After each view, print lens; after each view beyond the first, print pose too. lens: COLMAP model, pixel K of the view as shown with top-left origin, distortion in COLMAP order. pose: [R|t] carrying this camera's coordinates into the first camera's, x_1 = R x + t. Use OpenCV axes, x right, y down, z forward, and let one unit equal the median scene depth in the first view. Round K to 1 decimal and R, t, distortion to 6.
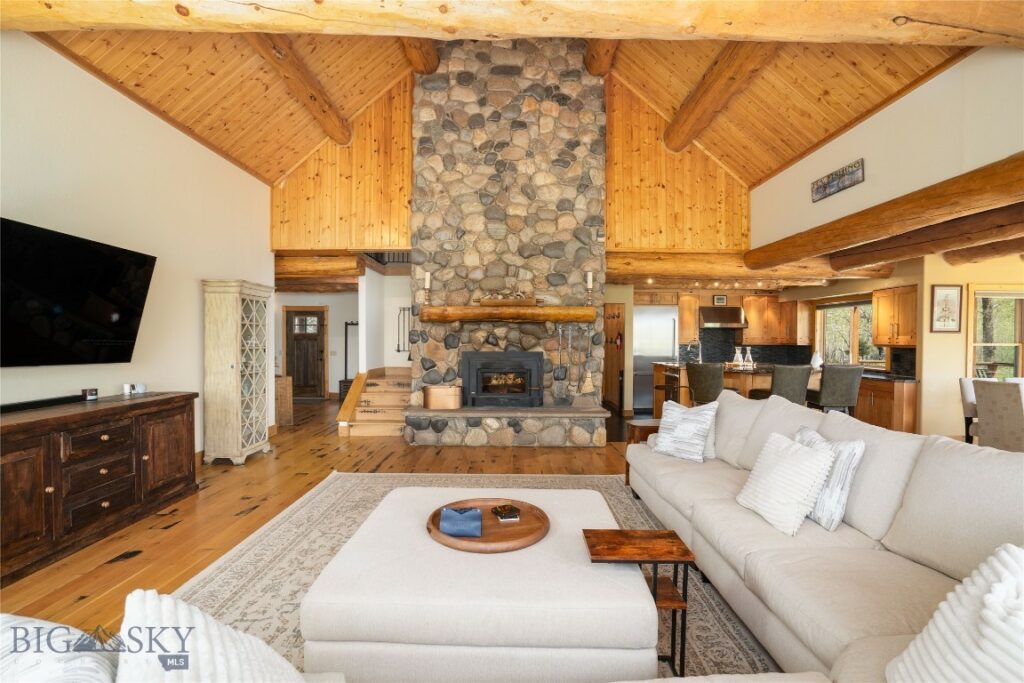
lens RADIAL K [[485.4, 0, 512.0], [0, 485.4, 341.5], [0, 0, 1]] dist [-0.056849, 0.024836]
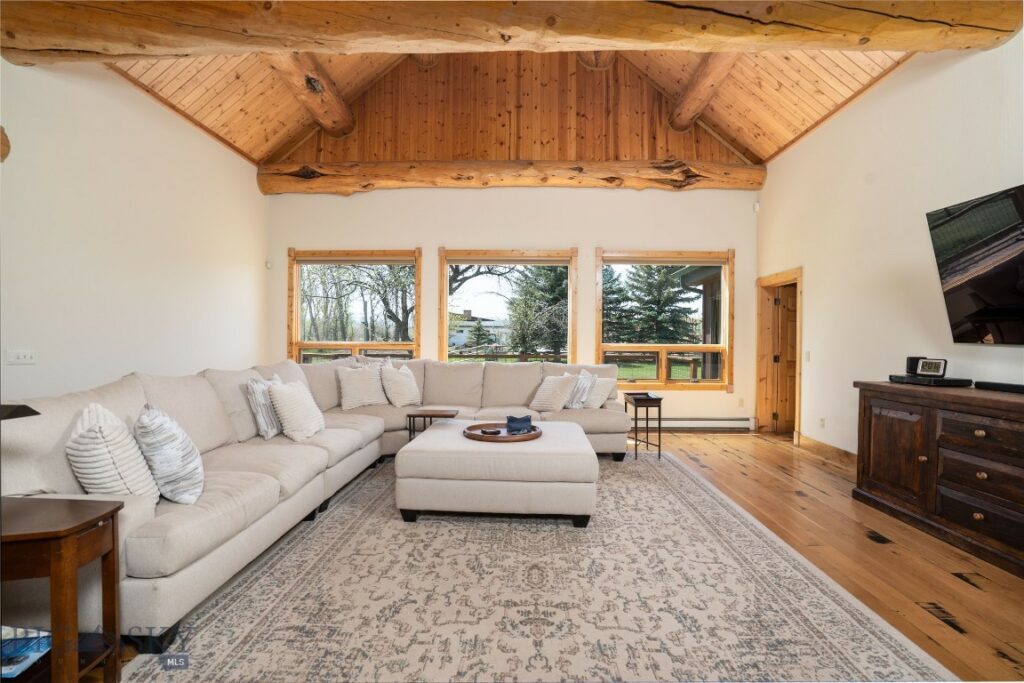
lens RADIAL K [[485.4, 0, 512.0], [0, 485.4, 341.5], [0, 0, 1]] dist [-0.056849, 0.024836]
pose [[-0.999365, -0.013620, 0.032936, -0.043151], [-0.013366, 0.999879, 0.007931, 0.025123], [-0.033040, 0.007486, -0.999426, 0.879817]]
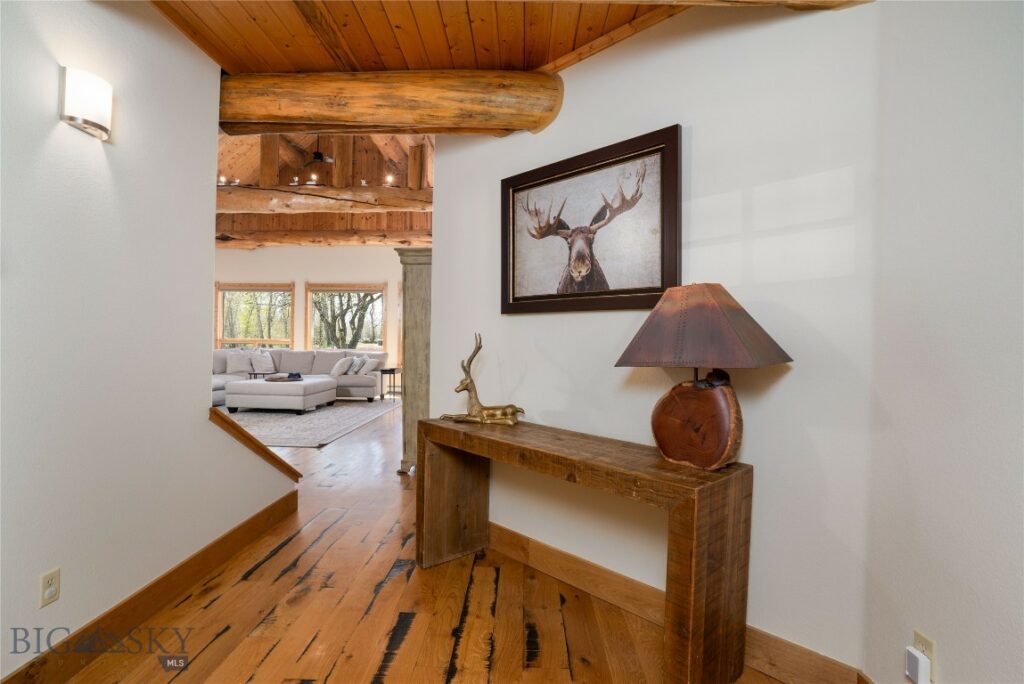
lens RADIAL K [[485.4, 0, 512.0], [0, 485.4, 342.0], [0, 0, 1]] dist [-0.056849, 0.024836]
pose [[-0.999710, -0.015384, 0.018551, -0.606717], [-0.015182, 0.999825, 0.010975, 0.018540], [-0.018717, 0.010690, -0.999768, 1.528158]]
